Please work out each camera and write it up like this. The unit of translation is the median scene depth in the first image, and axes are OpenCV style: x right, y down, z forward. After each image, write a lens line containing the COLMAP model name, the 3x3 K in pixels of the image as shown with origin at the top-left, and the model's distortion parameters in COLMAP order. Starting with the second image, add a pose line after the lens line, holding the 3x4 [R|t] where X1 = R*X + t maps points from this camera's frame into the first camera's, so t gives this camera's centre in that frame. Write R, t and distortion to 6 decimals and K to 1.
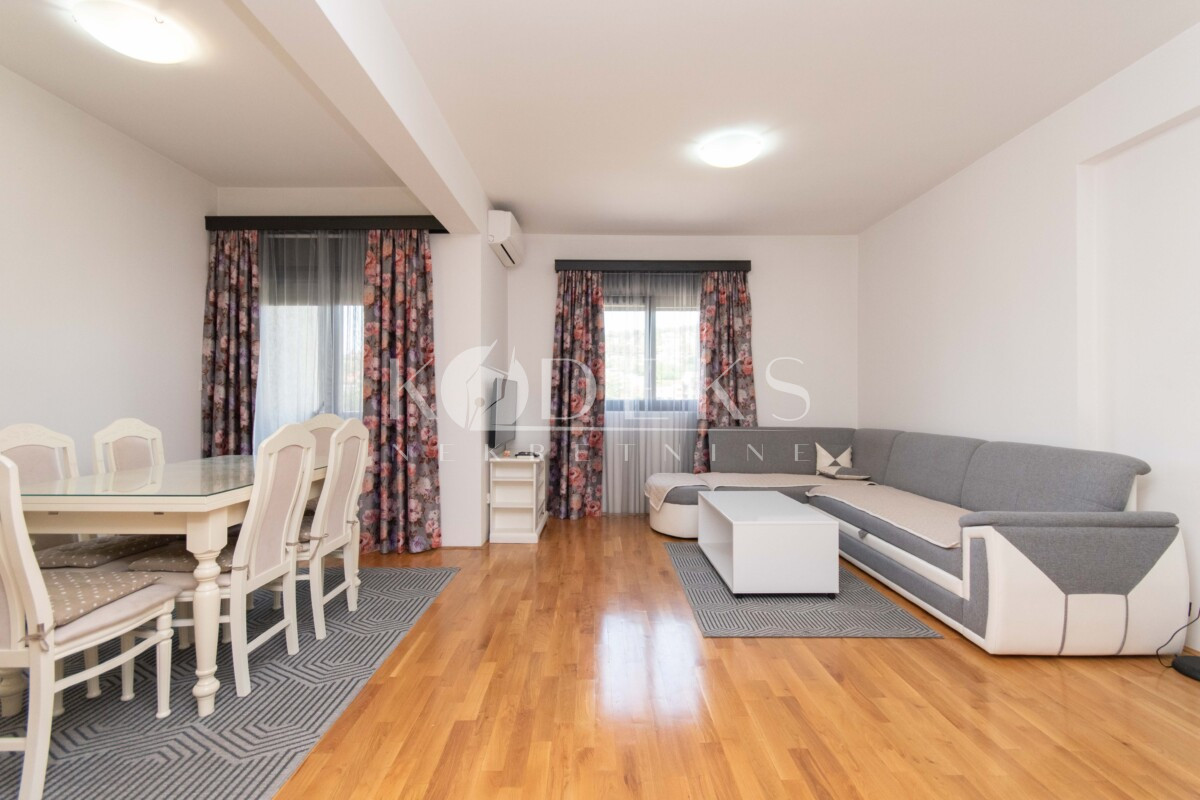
lens RADIAL K [[537.6, 0, 600.0], [0, 537.6, 400.0], [0, 0, 1]] dist [0.000909, 0.000172]
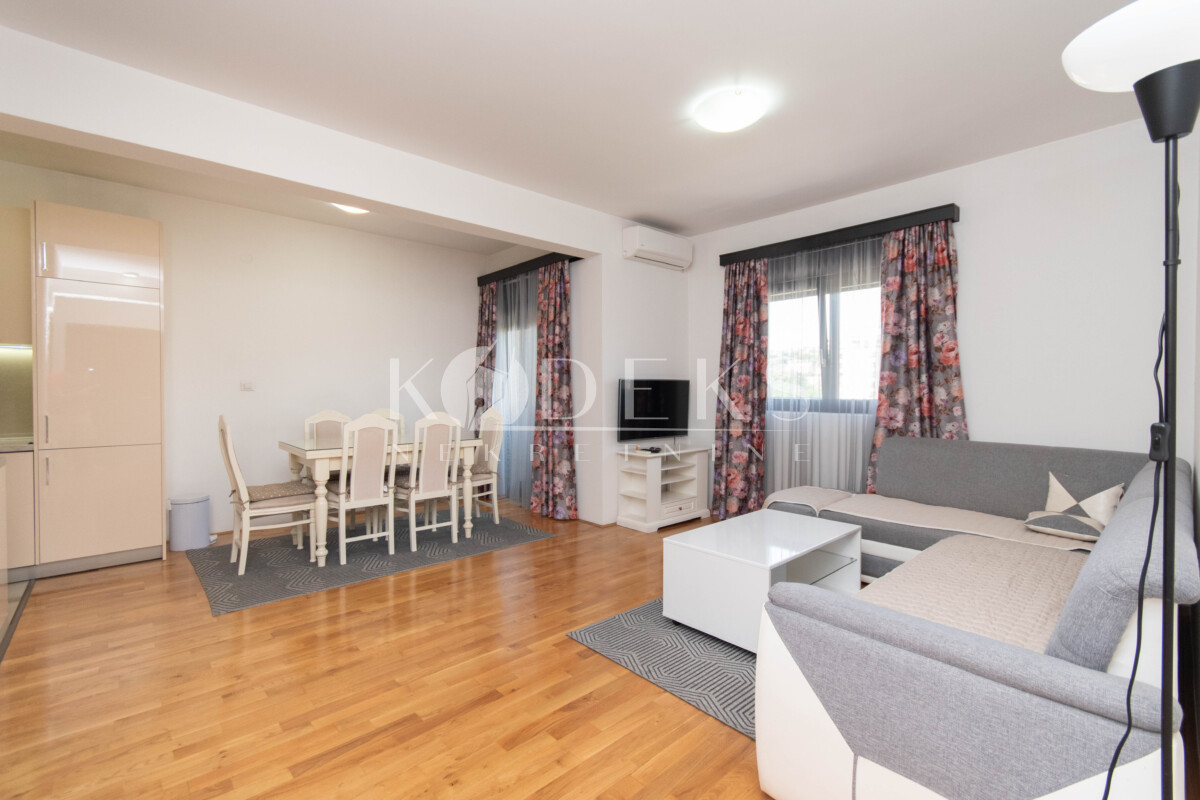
lens RADIAL K [[527.8, 0, 582.7], [0, 527.8, 396.6], [0, 0, 1]] dist [0.002979, 0.000187]
pose [[0.663843, 0.009791, -0.747808, 0.476925], [-0.001869, 0.999933, 0.011433, -0.013908], [0.747870, -0.006192, 0.663817, 0.173998]]
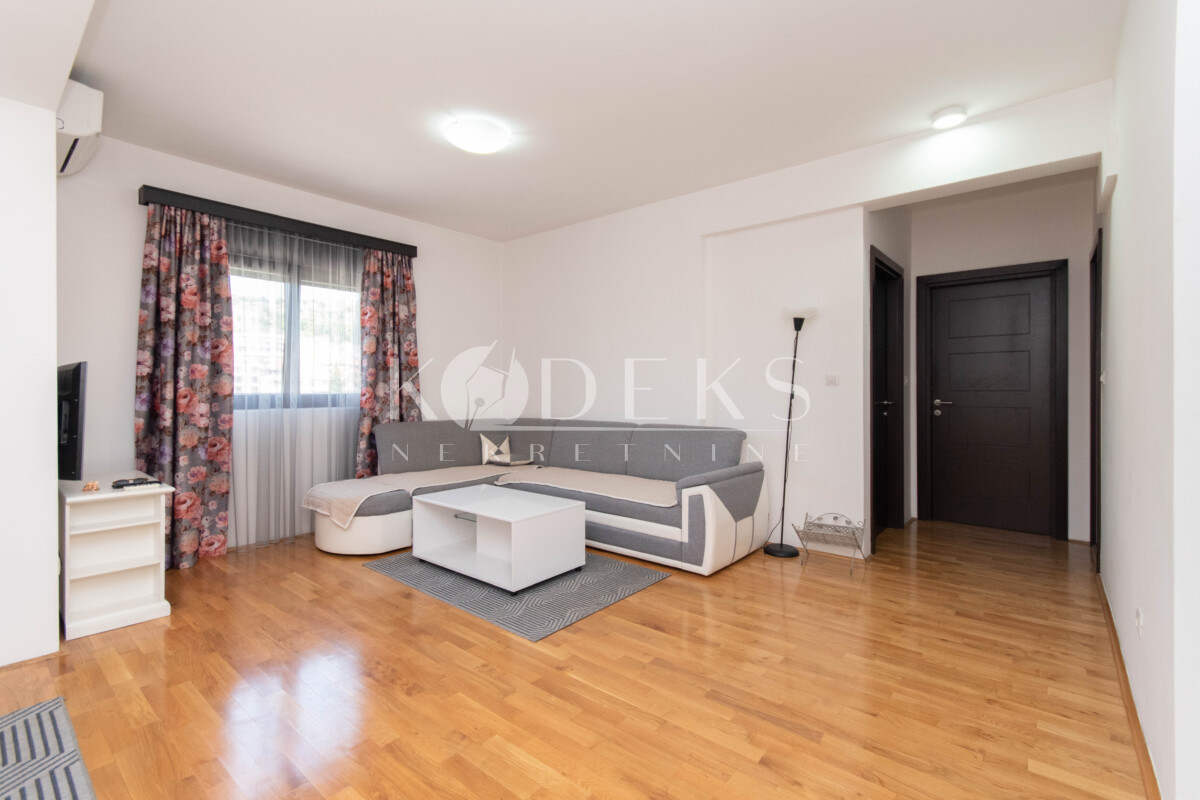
lens RADIAL K [[530.5, 0, 606.2], [0, 530.5, 390.5], [0, 0, 1]] dist [0.001167, 0.000194]
pose [[0.640363, -0.005173, 0.768055, -0.224778], [0.002591, 0.999986, 0.004575, -0.008592], [-0.768068, -0.000940, 0.640368, 0.141564]]
